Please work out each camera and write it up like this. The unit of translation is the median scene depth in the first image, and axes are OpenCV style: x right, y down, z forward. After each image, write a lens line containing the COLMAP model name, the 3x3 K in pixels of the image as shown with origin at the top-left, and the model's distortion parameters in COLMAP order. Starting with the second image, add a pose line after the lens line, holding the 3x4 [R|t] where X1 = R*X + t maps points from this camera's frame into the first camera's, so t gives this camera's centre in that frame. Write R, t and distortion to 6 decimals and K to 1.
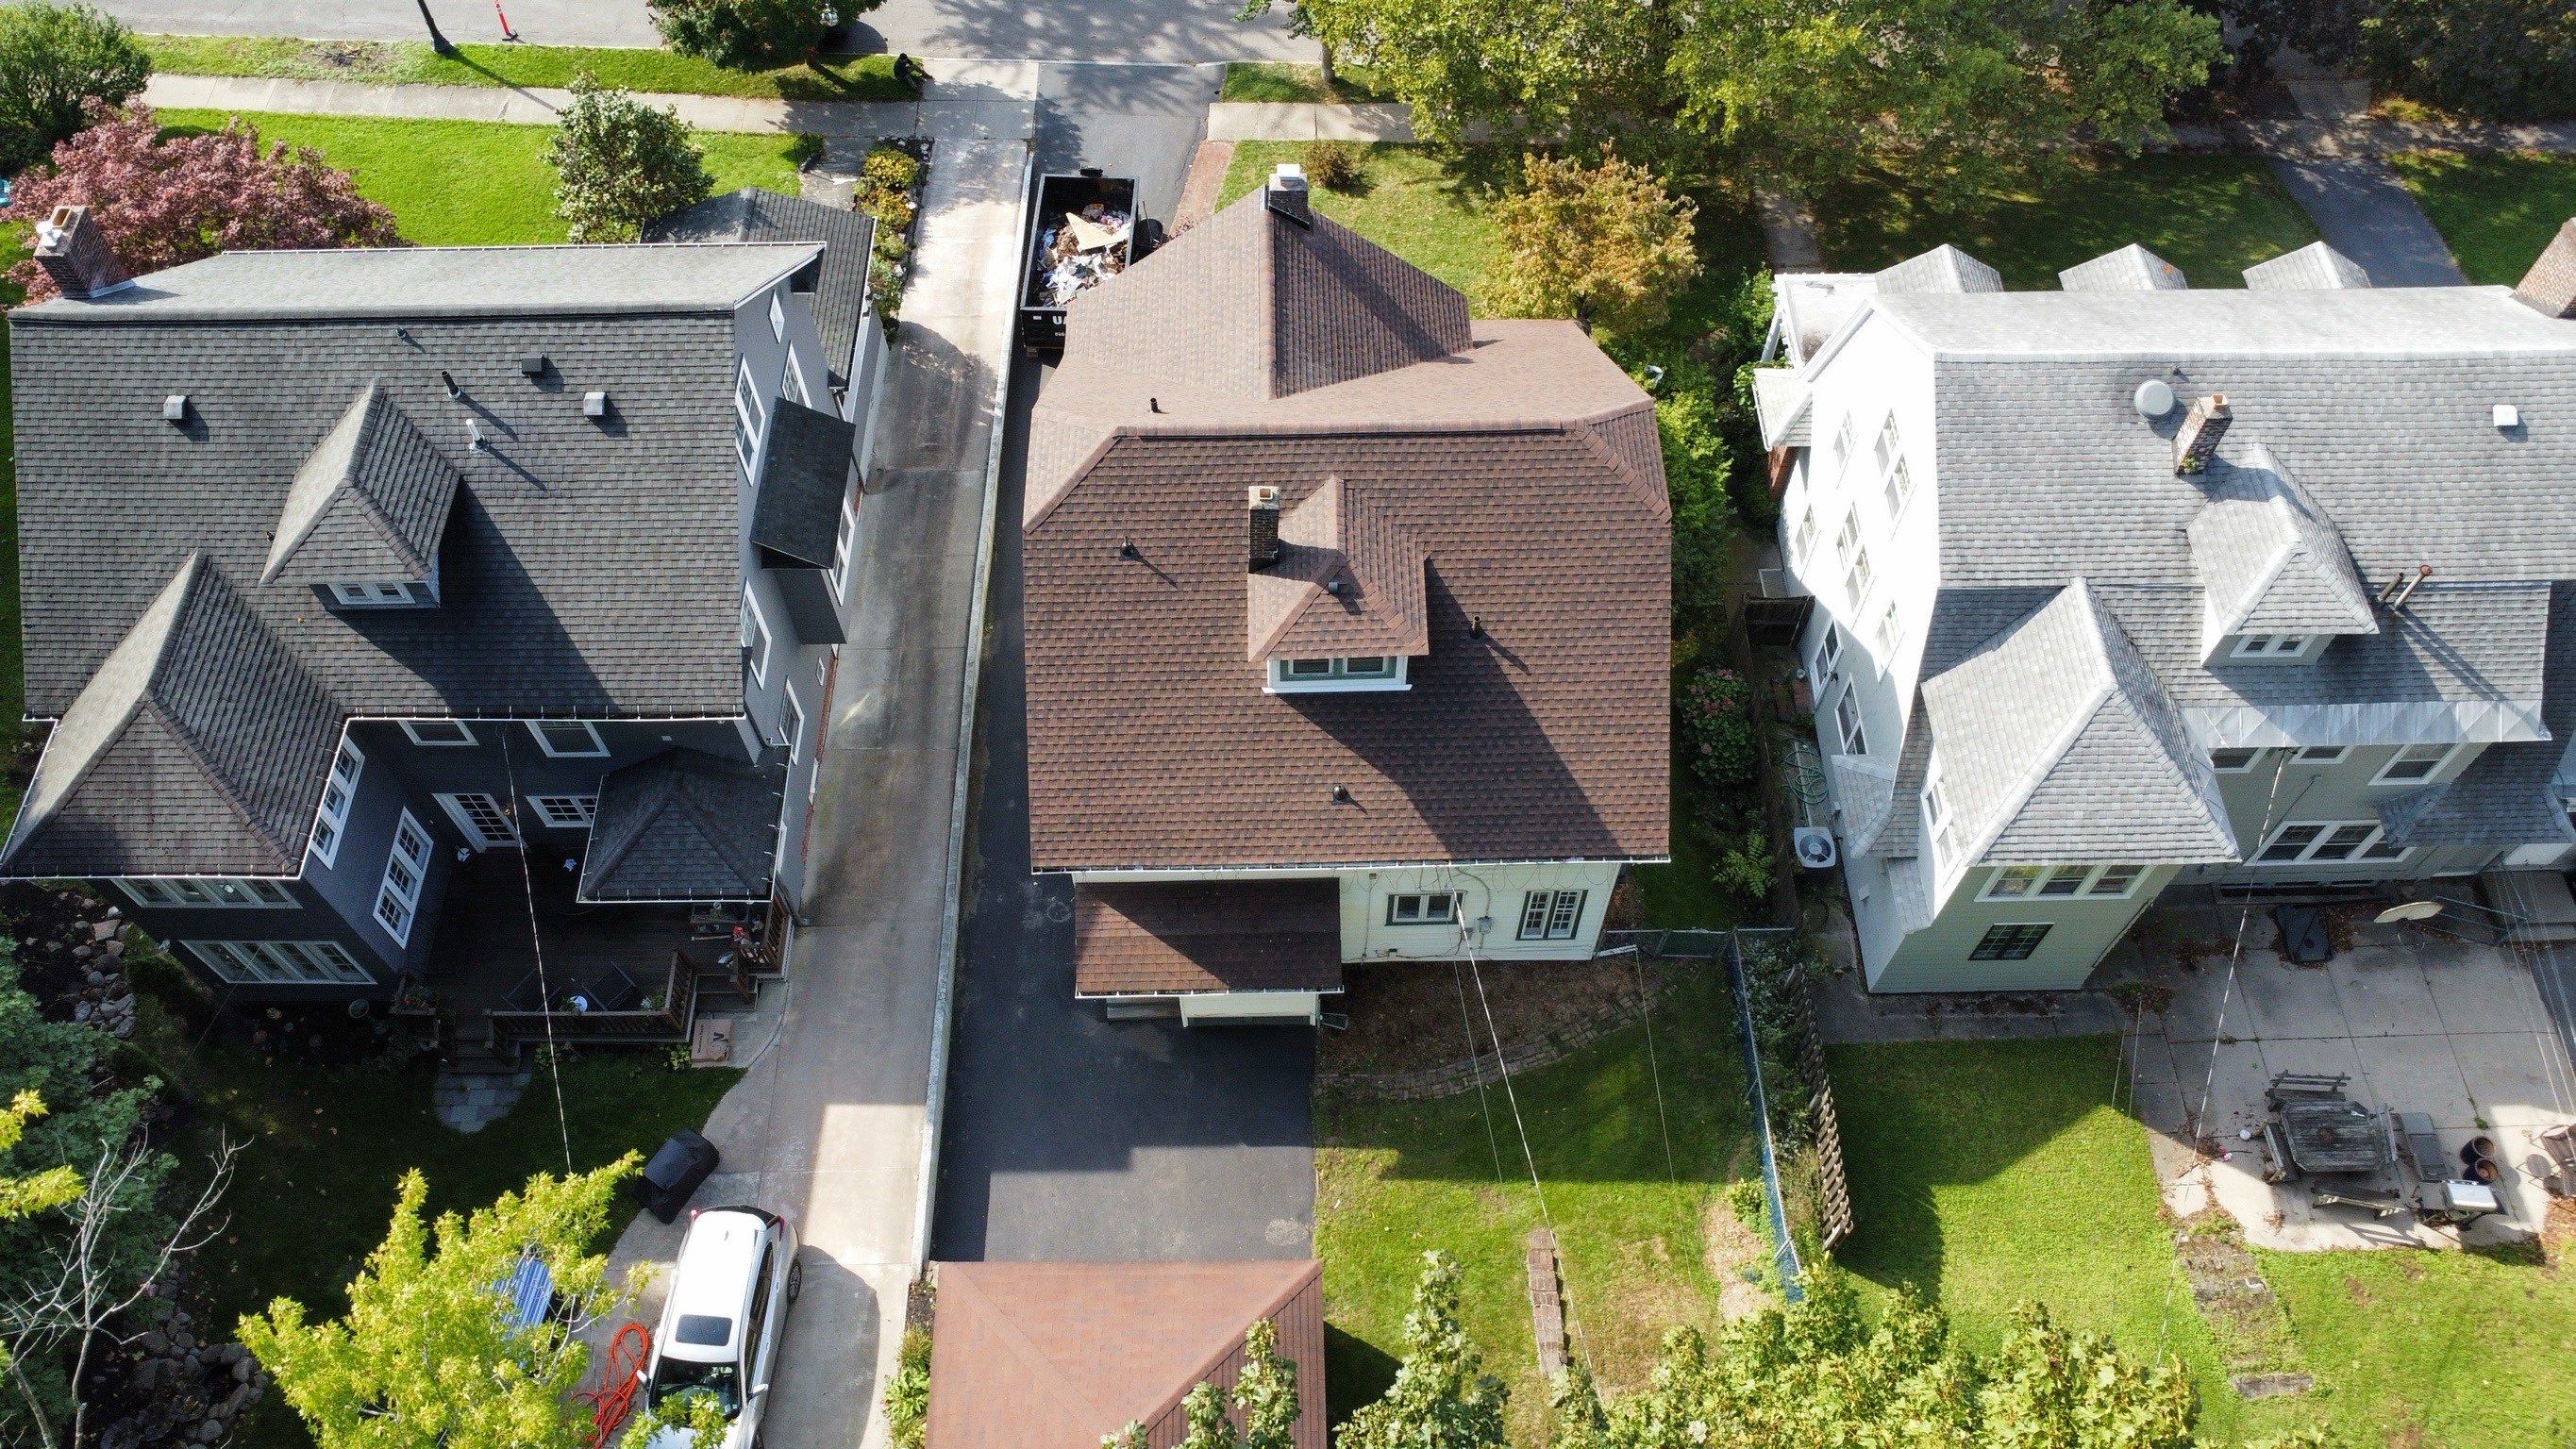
lens RADIAL K [[1868.8, 0, 1283.3], [0, 1868.8, 716.6], [0, 0, 1]] dist [-0.028606, -0.011001]
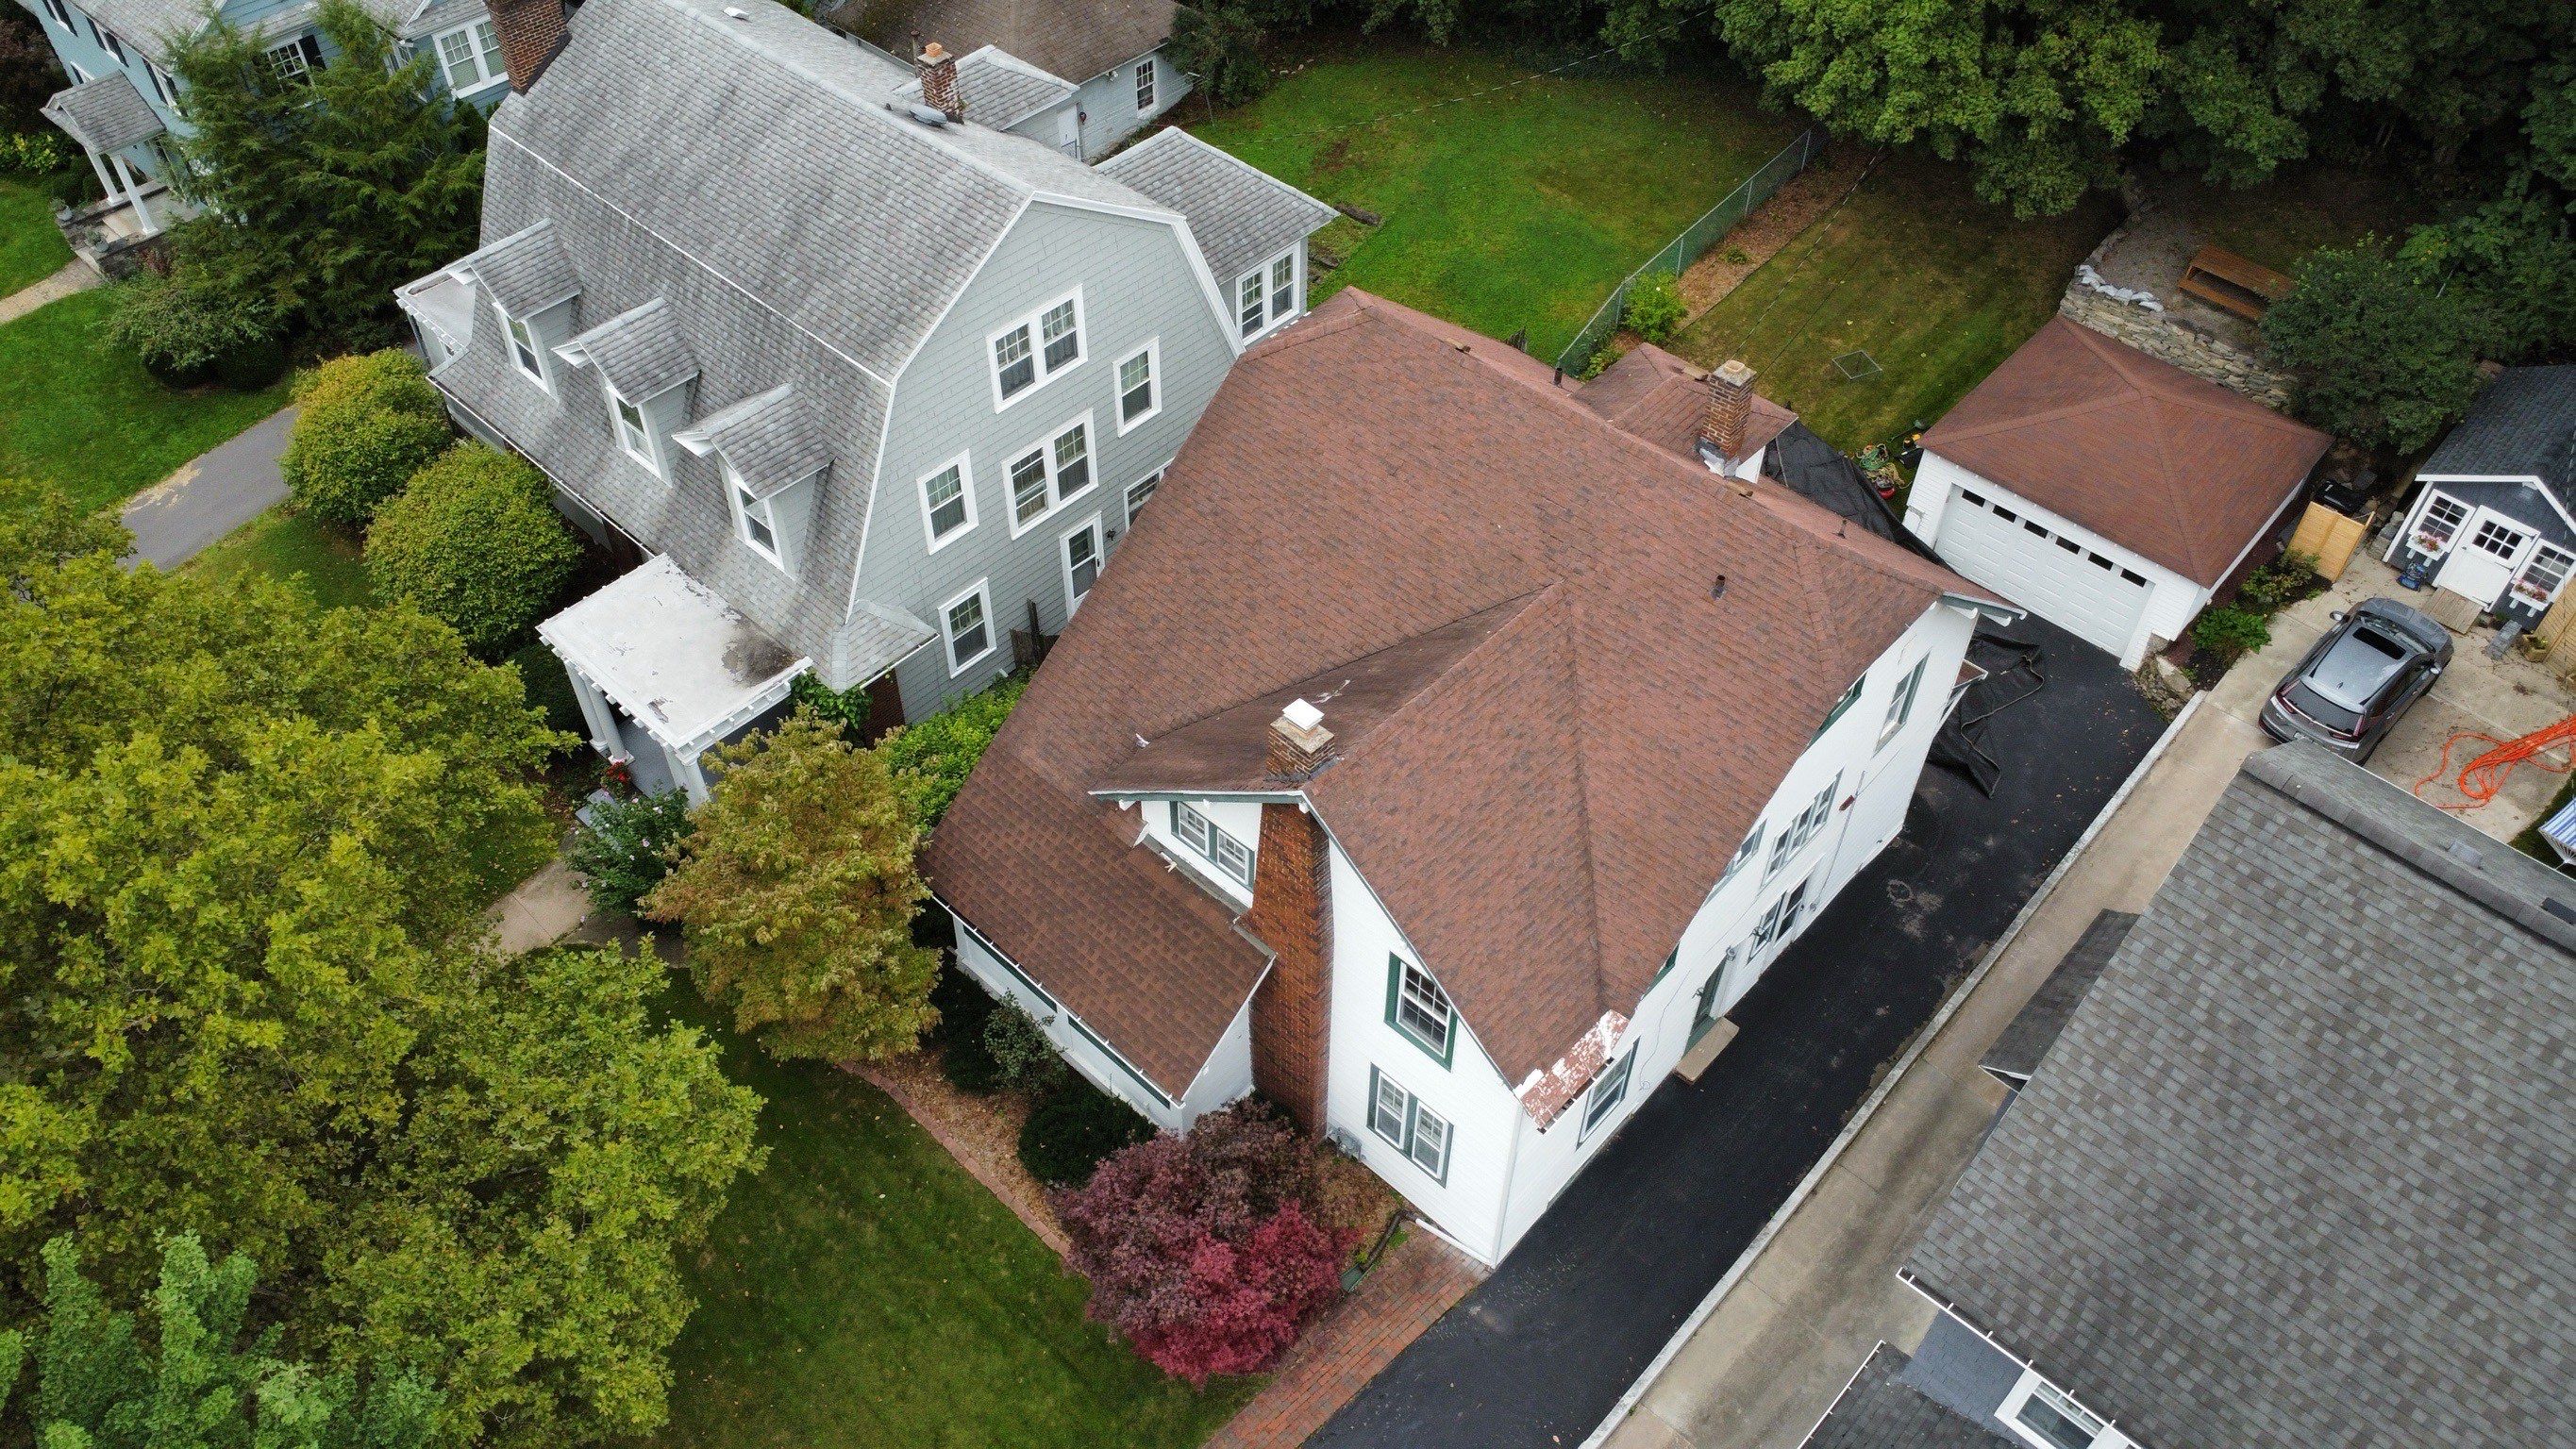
lens RADIAL K [[1868.8, 0, 1283.2], [0, 1868.8, 715.4], [0, 0, 1]] dist [-0.028606, -0.011001]
pose [[-0.722761, -0.498700, 0.478450, -0.302030], [0.583716, -0.069878, 0.808945, -0.812374], [-0.369988, 0.863953, 0.341605, 0.755320]]
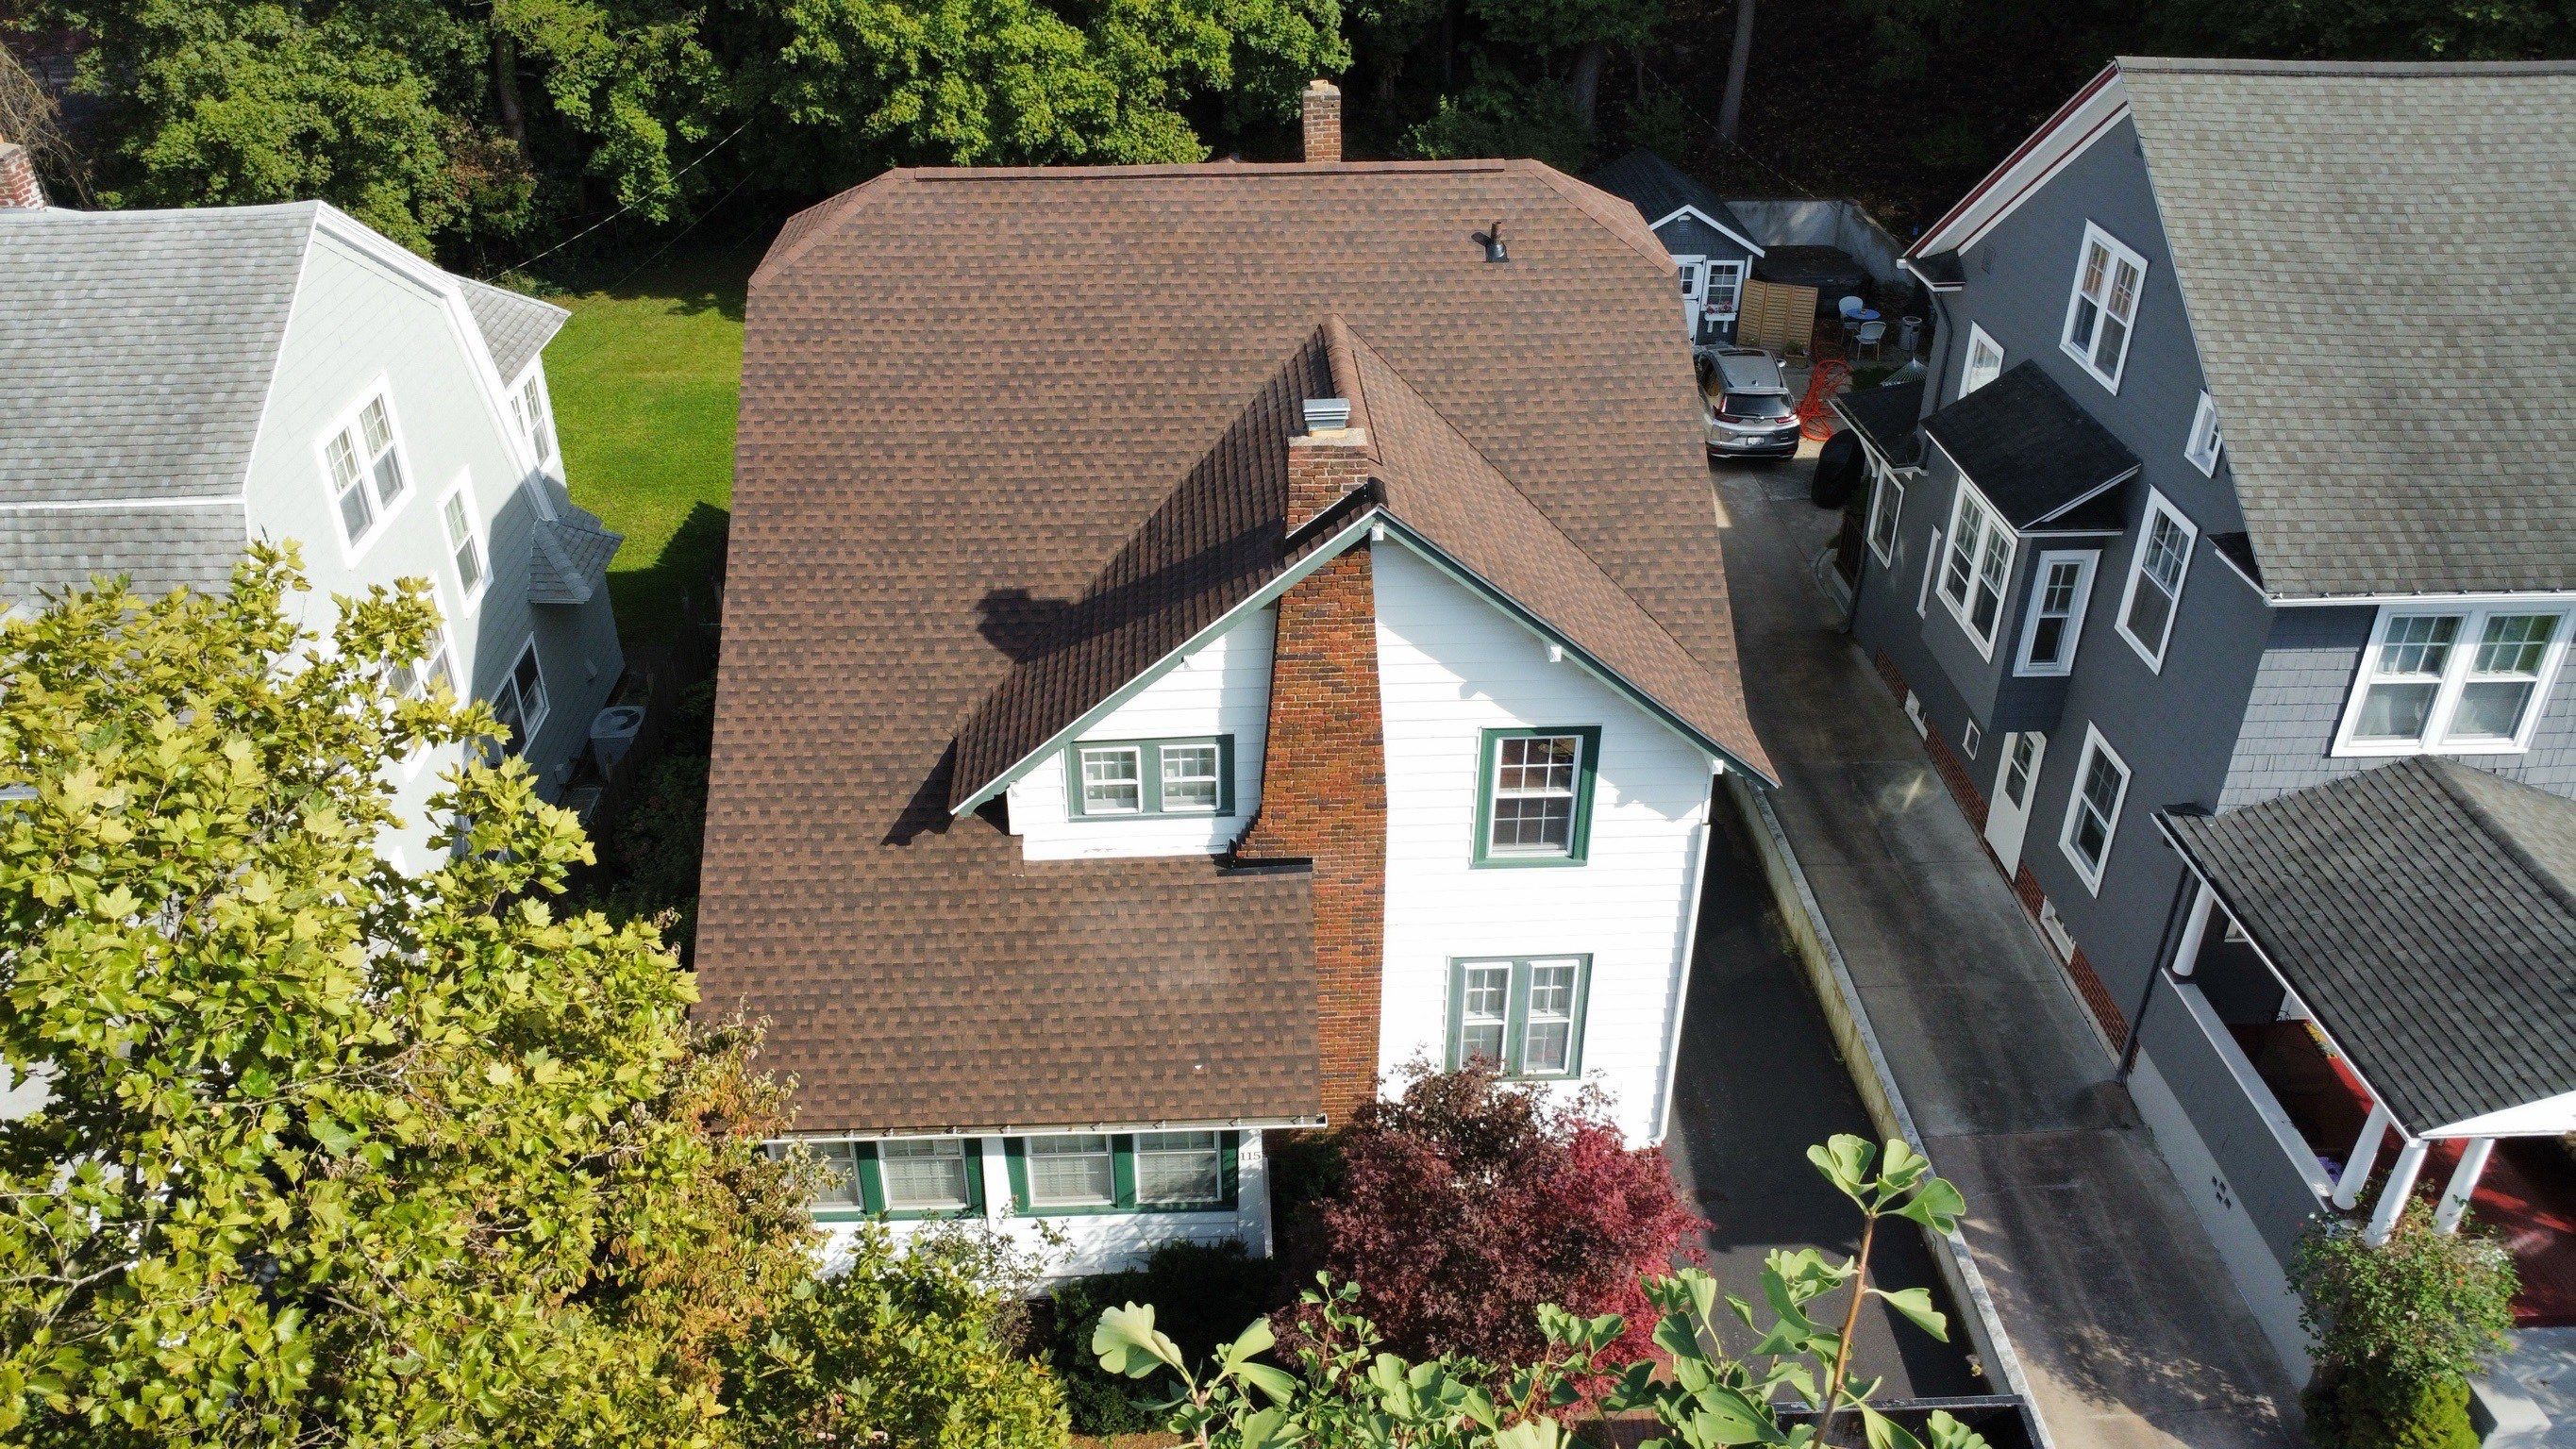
lens RADIAL K [[1868.8, 0, 1284.6], [0, 1868.8, 718.7], [0, 0, 1]] dist [-0.028606, -0.011001]
pose [[-0.999294, 0.023083, -0.029634, 0.028986], [-0.029076, 0.024143, 0.999286, -0.750350], [0.023782, 0.999442, -0.023455, 1.062133]]
